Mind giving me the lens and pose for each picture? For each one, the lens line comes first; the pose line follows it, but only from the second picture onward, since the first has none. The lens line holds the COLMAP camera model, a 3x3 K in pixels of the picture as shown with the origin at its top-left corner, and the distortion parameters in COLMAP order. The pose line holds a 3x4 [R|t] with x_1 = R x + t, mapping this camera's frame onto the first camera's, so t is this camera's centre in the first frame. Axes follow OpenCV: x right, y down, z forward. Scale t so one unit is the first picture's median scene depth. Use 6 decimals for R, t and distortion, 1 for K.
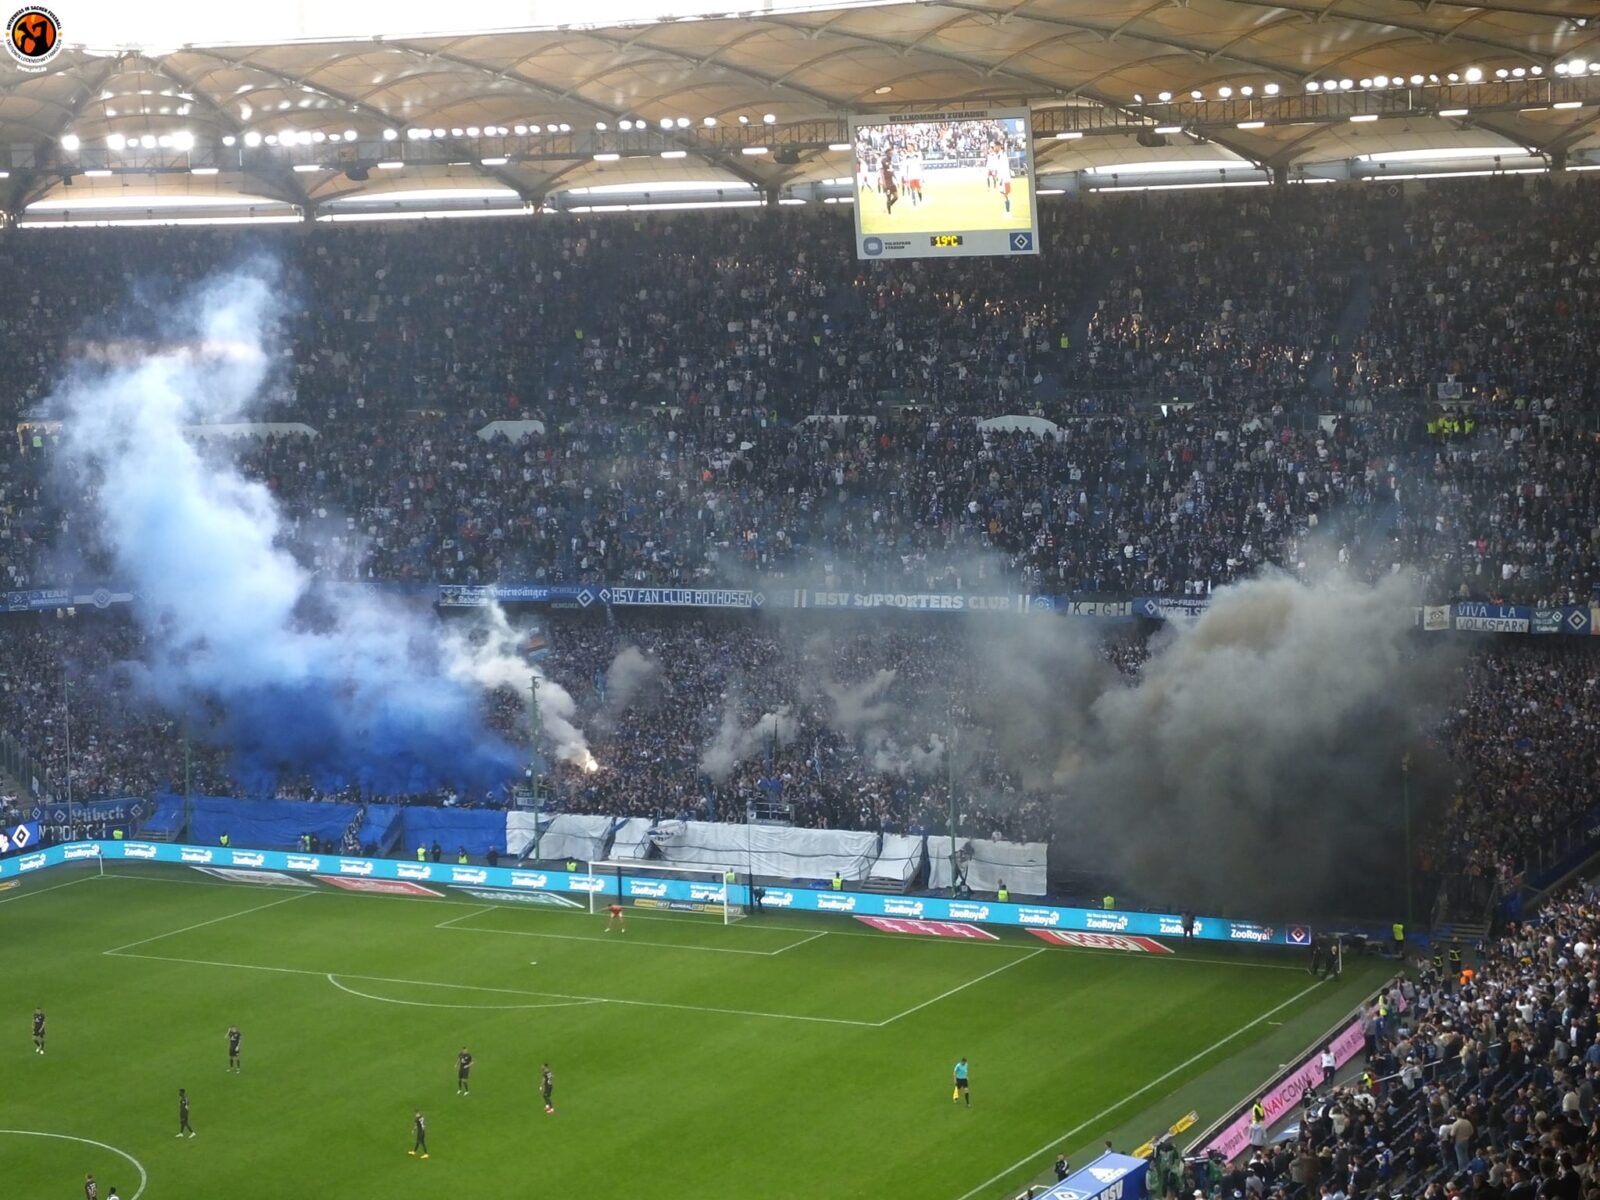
lens RADIAL K [[3345.0, 0, 800.0], [0, 3345.0, 600.0], [0, 0, 1]] dist [-0.081396, 0.309078]
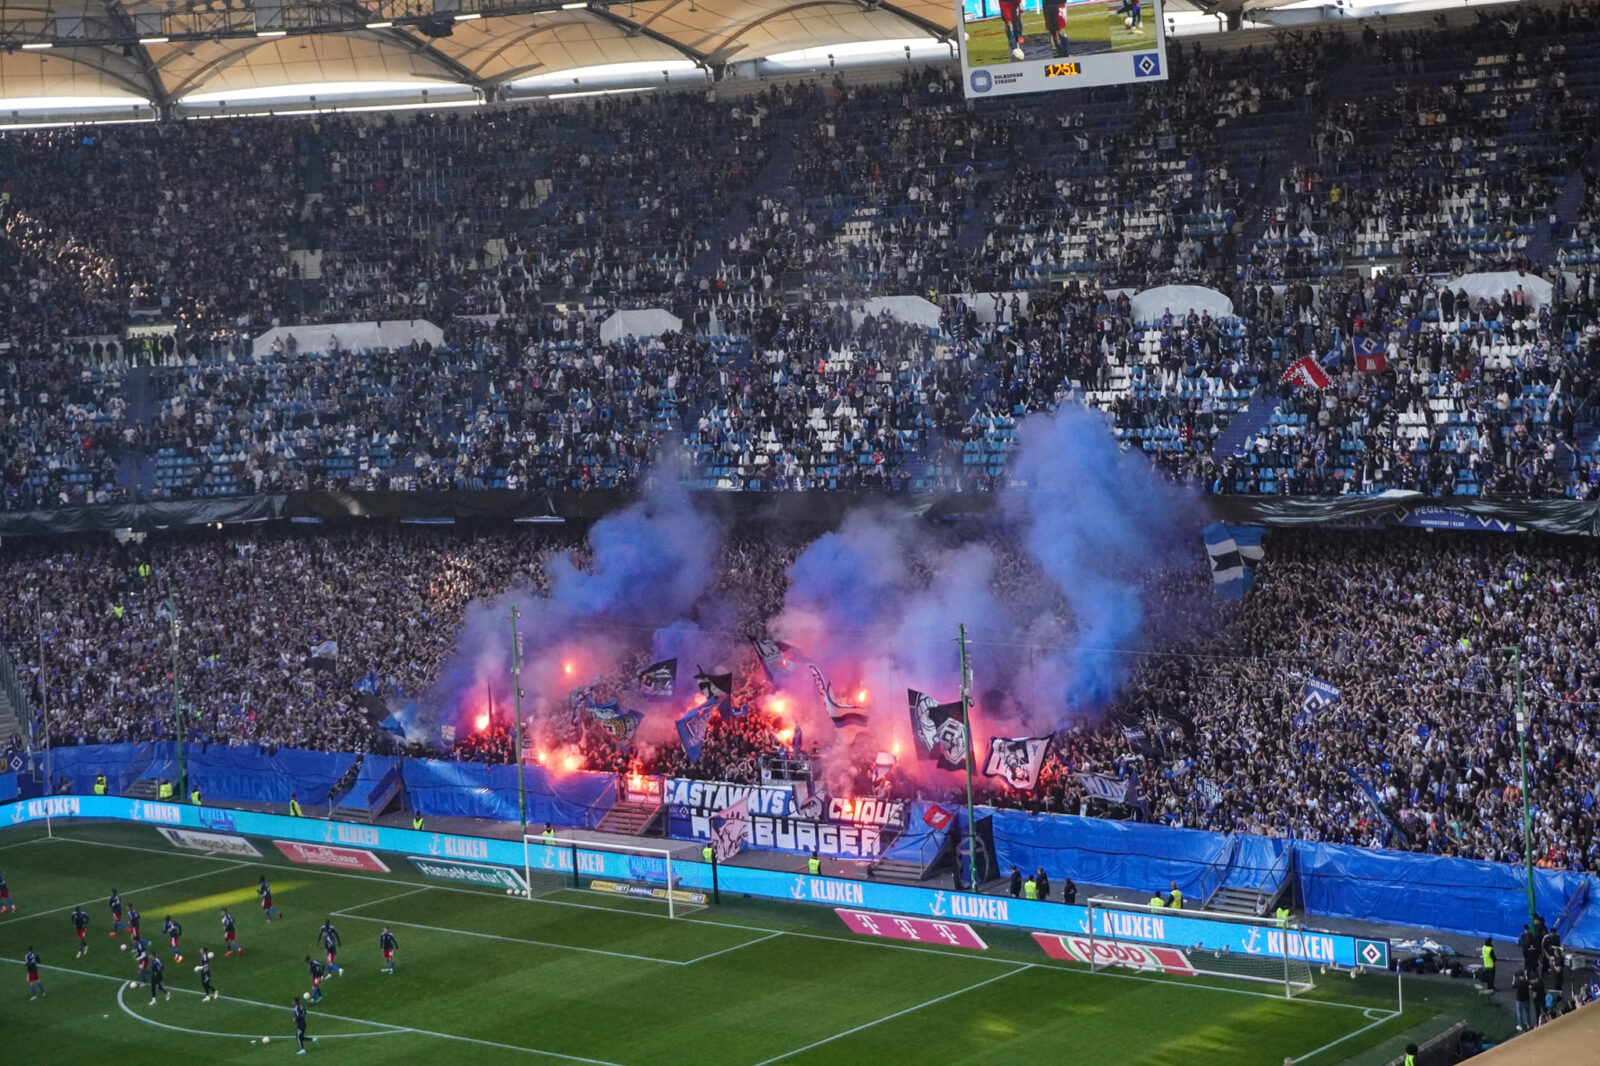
lens RADIAL K [[3013.4, 0, 807.6], [0, 3013.4, 575.8], [0, 0, 1]] dist [-0.021765, -0.018913]
pose [[0.979078, -0.005867, -0.203399, 0.130606], [0.009459, 0.999816, 0.016692, 0.003553], [0.203263, -0.018267, 0.978954, 0.260105]]
